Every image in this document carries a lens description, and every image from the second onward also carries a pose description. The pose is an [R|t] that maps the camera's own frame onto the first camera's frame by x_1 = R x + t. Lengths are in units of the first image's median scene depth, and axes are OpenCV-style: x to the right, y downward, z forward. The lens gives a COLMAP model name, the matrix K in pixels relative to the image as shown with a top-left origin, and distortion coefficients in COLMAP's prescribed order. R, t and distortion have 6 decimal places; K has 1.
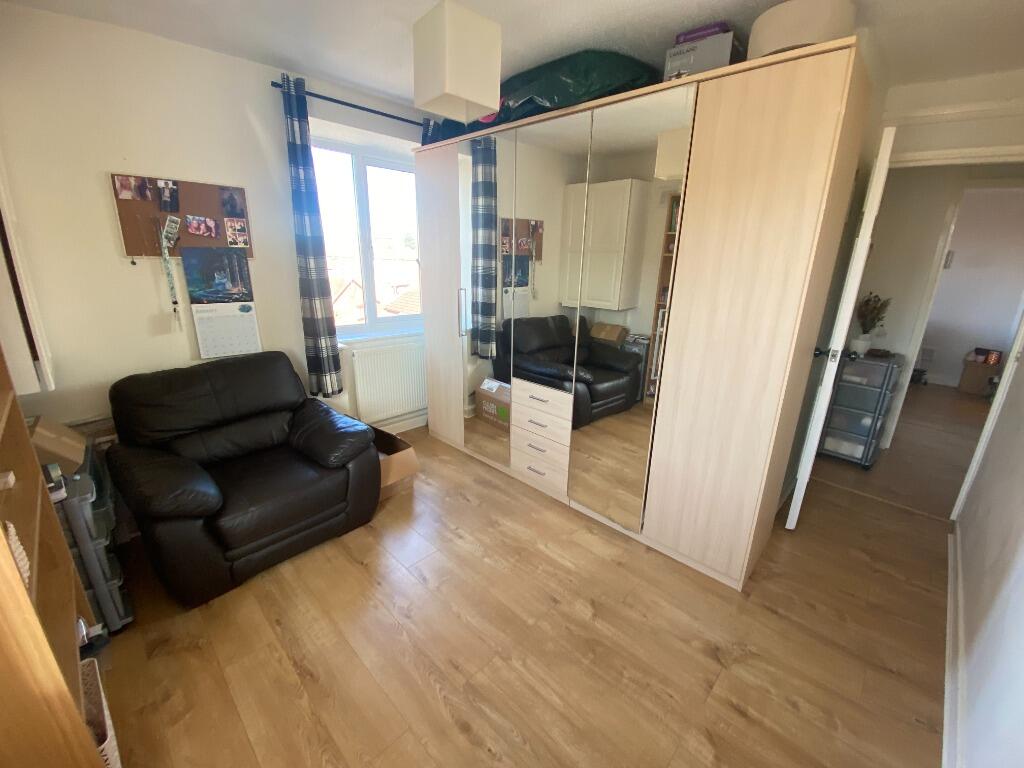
lens RADIAL K [[423.8, 0, 511.8], [0, 423.8, 385.6], [0, 0, 1]] dist [-0.000267, -0.000032]
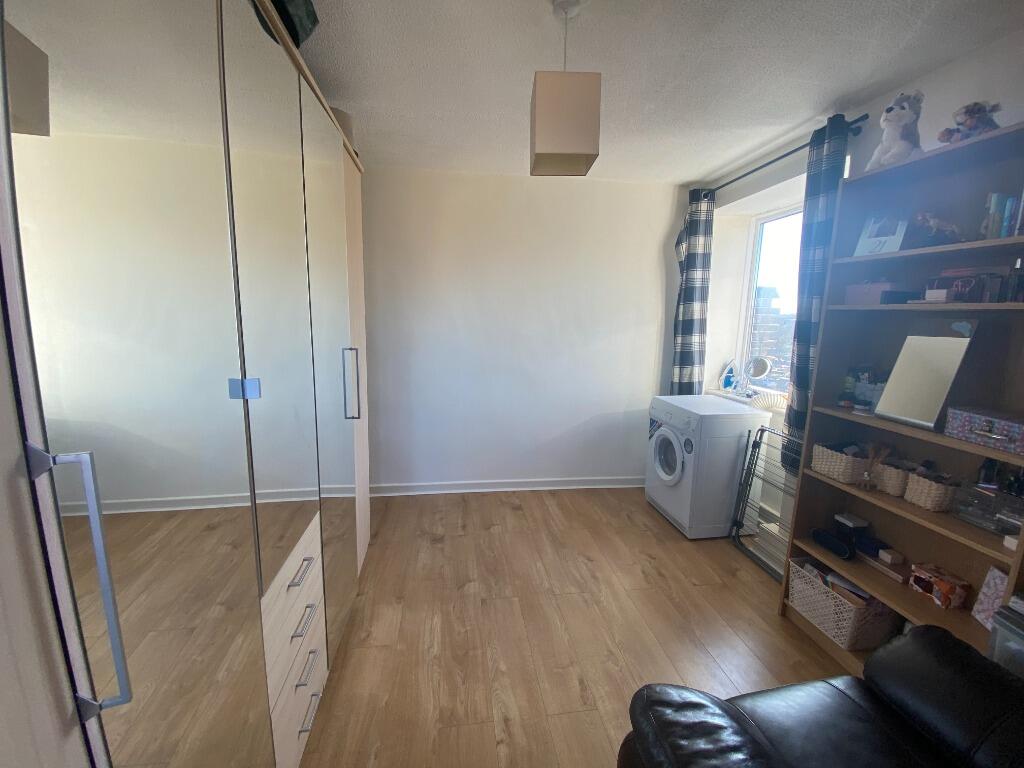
lens RADIAL K [[423.8, 0, 511.1], [0, 423.8, 383.6], [0, 0, 1]] dist [-0.000267, -0.000032]
pose [[-0.800862, -0.125139, 0.585628, -0.595157], [0.152762, 0.902879, 0.401837, -0.496937], [-0.579037, 0.411278, -0.703965, 1.668605]]
